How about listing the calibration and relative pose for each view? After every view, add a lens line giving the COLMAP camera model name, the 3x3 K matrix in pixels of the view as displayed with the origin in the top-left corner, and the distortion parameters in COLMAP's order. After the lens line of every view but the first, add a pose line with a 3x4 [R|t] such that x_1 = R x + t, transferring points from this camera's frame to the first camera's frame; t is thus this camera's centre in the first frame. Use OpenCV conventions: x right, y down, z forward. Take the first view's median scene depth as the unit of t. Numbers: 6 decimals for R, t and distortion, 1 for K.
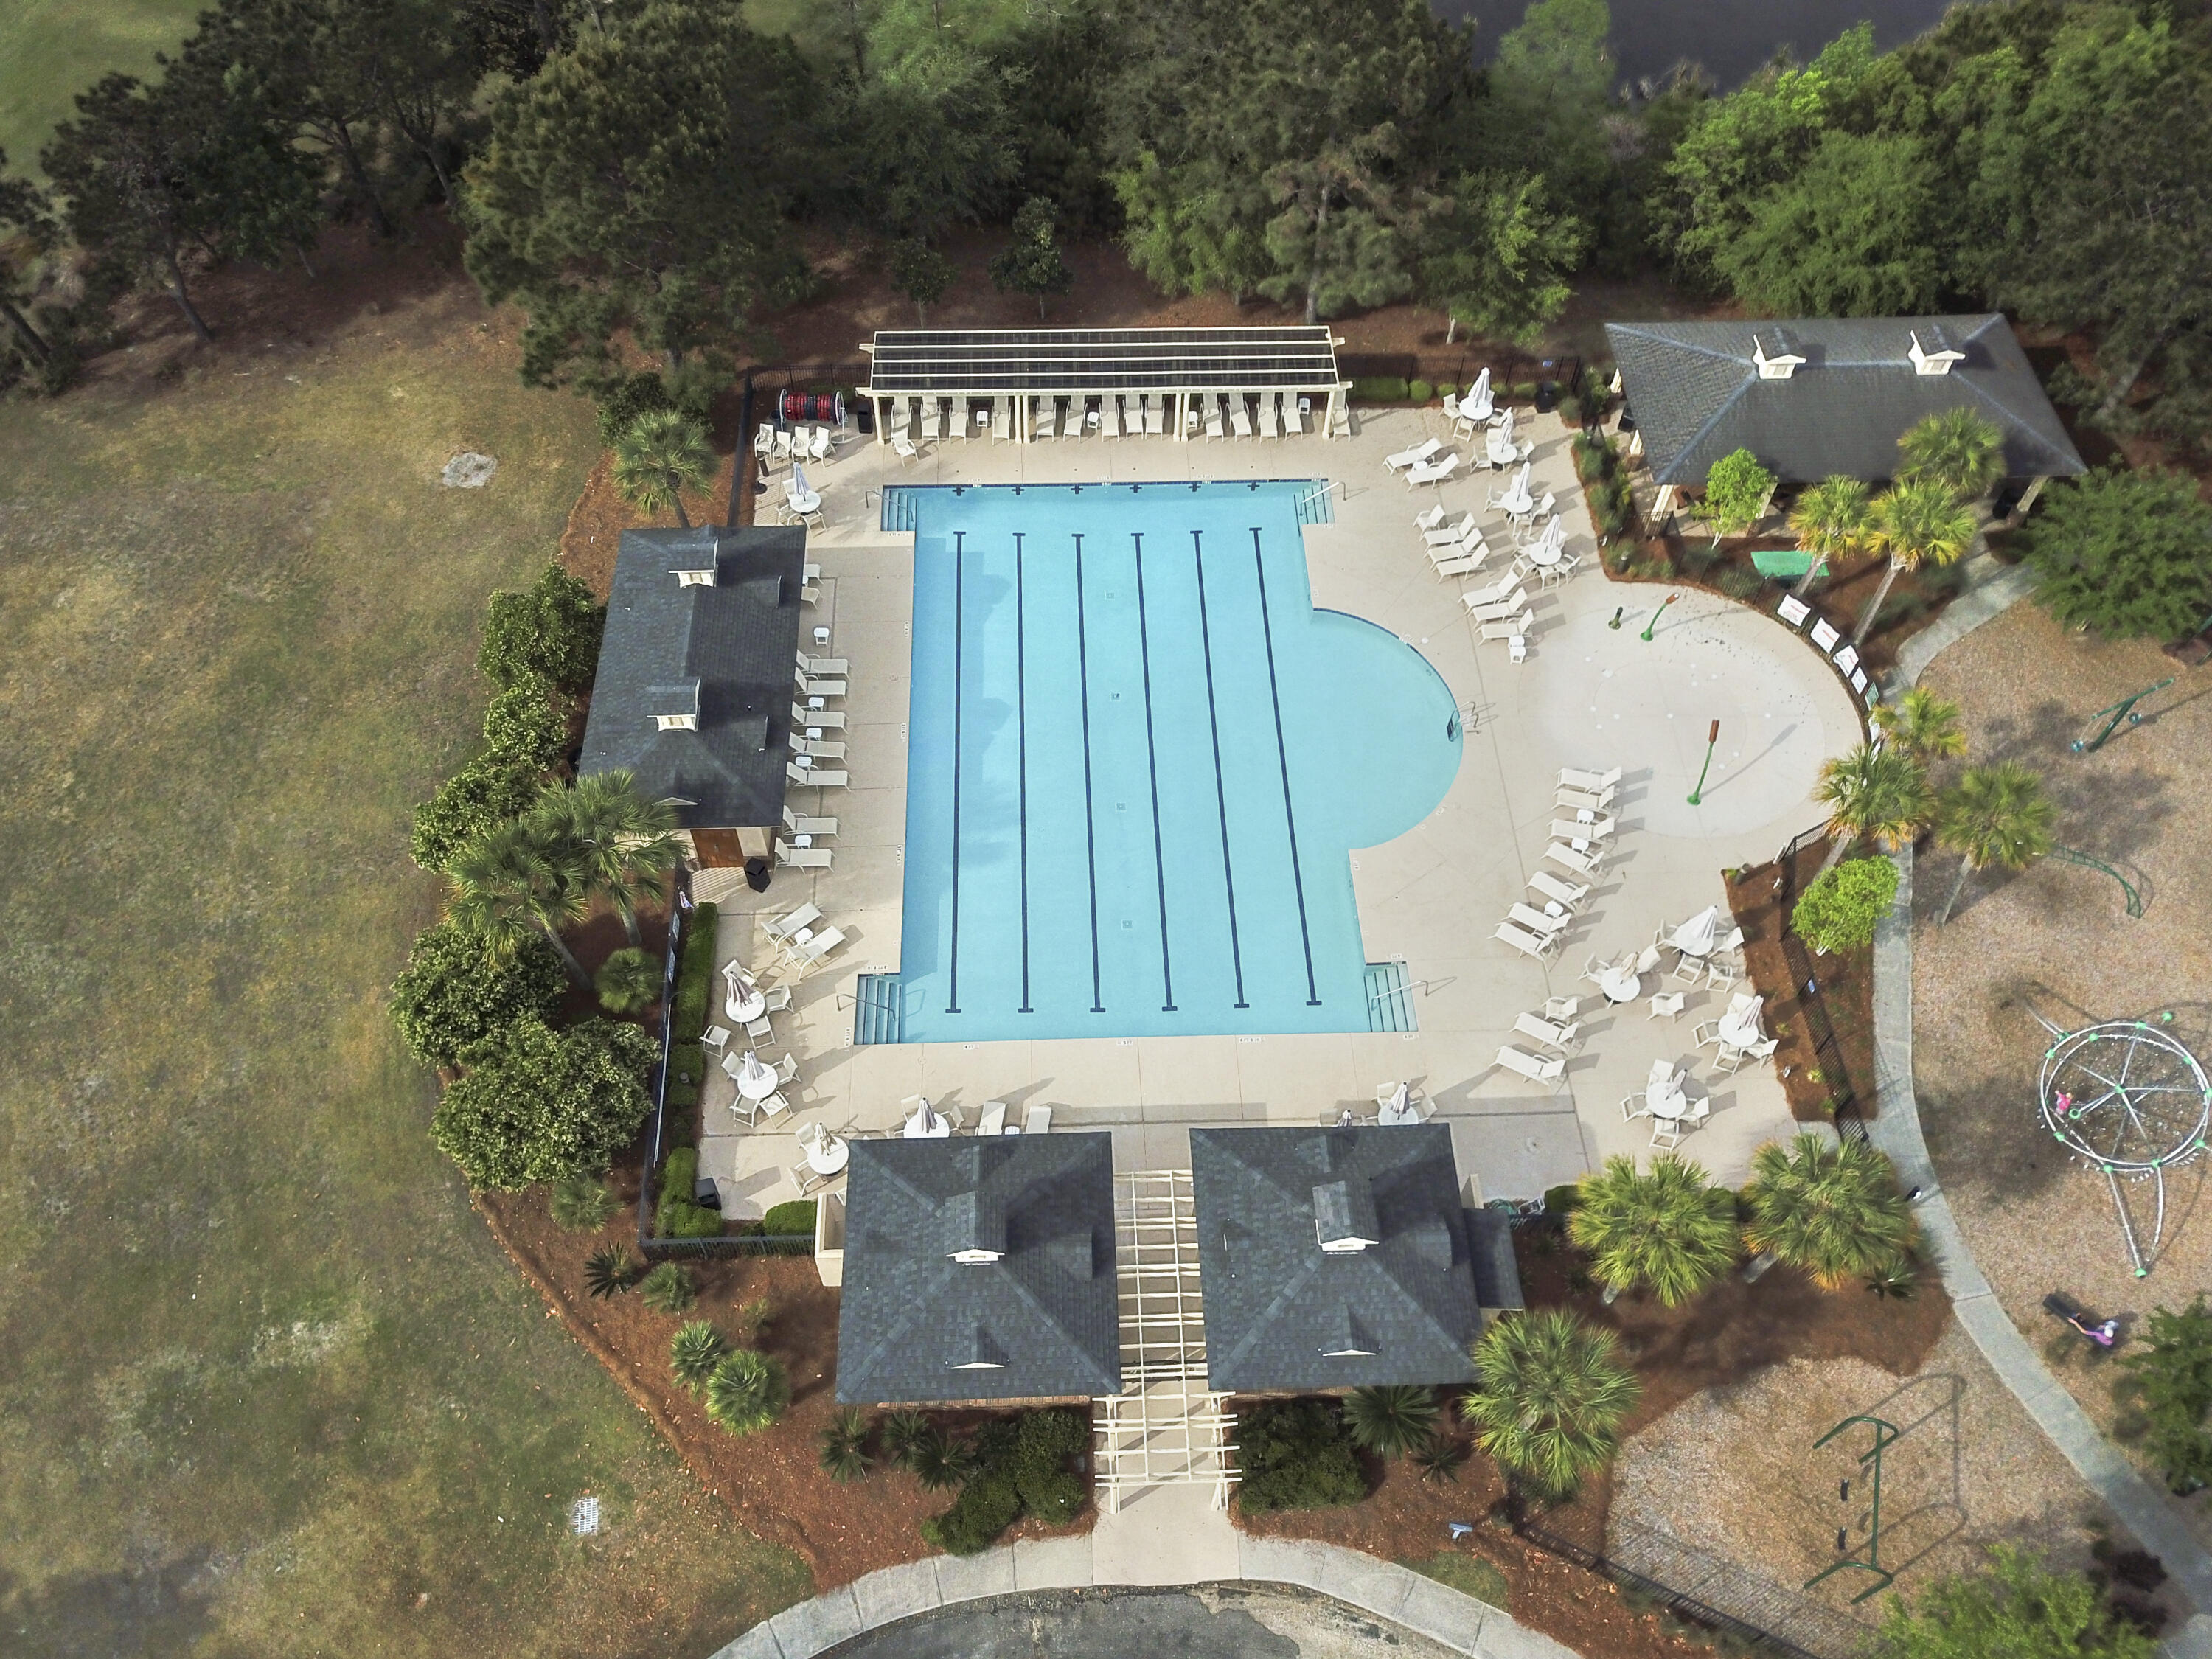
lens RADIAL K [[1656.8, 0, 1106.0], [0, 1656.8, 829.5], [0, 0, 1]] dist [0.005207, 0.008381]
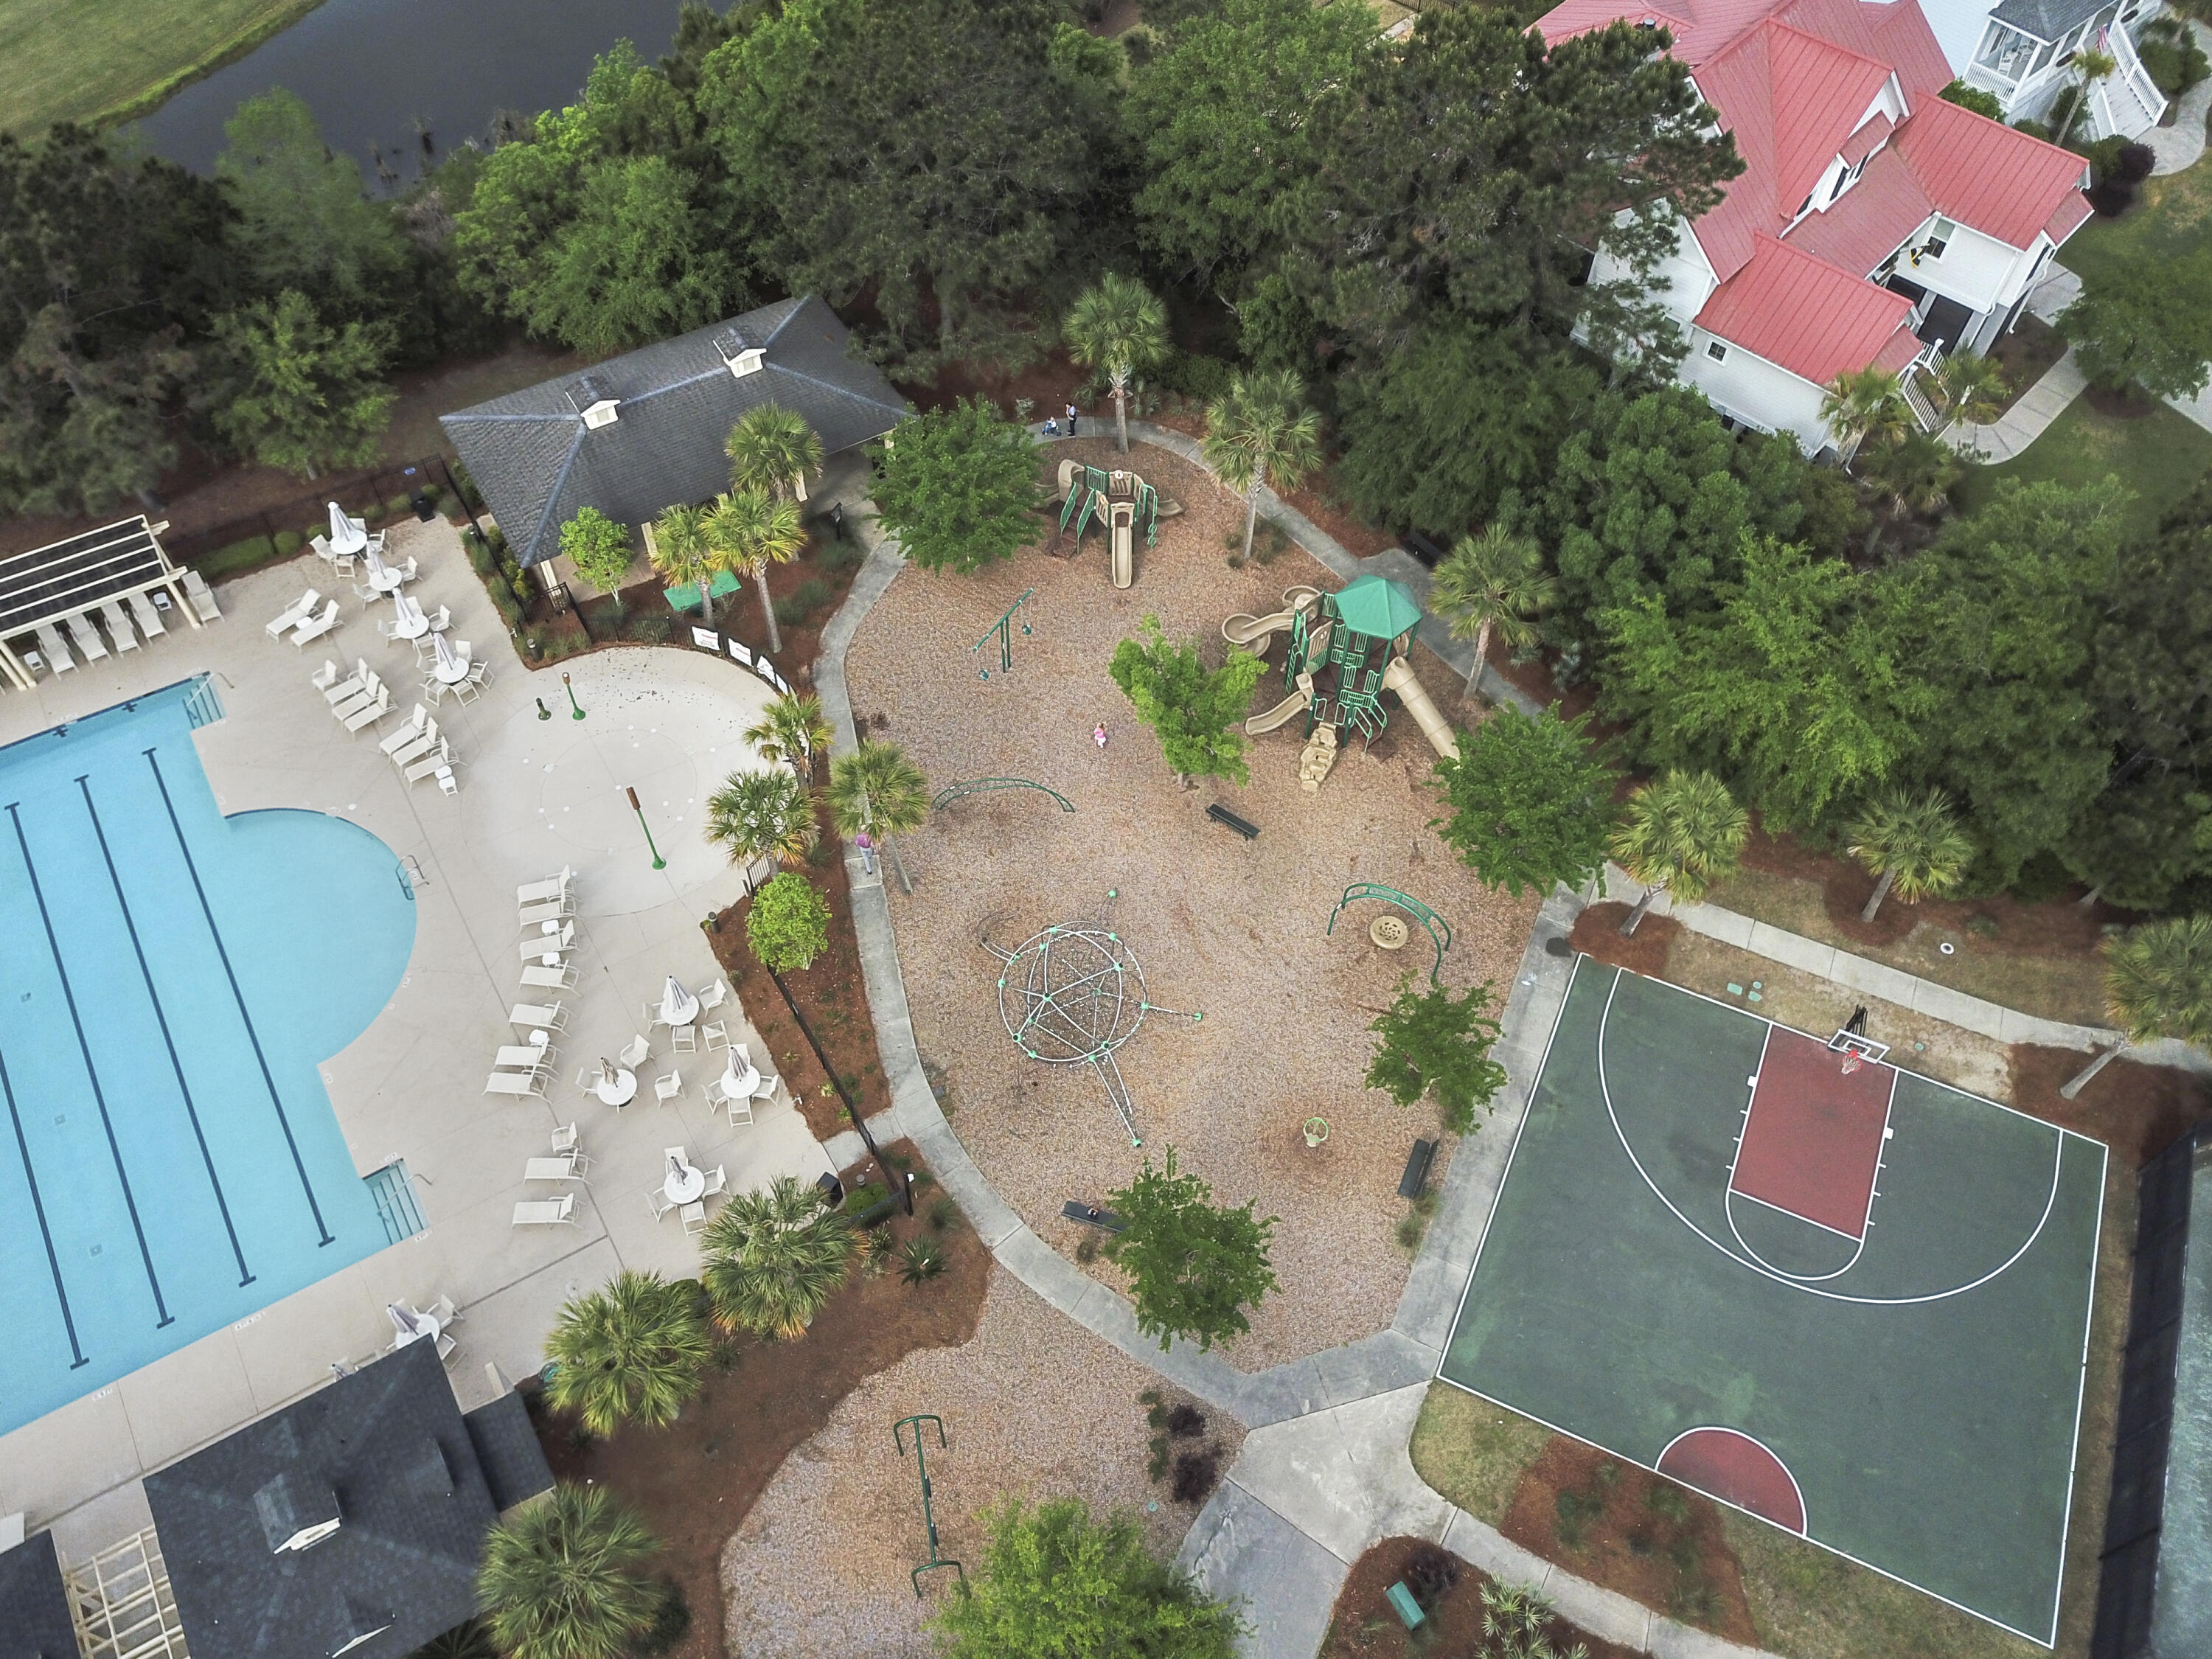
lens RADIAL K [[1632.9, 0, 1106.0], [0, 1632.9, 829.5], [0, 0, 1]] dist [0.001695, 0.001807]
pose [[0.872699, -0.391016, 0.292410, 0.274909], [0.387868, 0.918957, 0.071254, -0.002365], [-0.296573, 0.051233, 0.953635, -0.008509]]
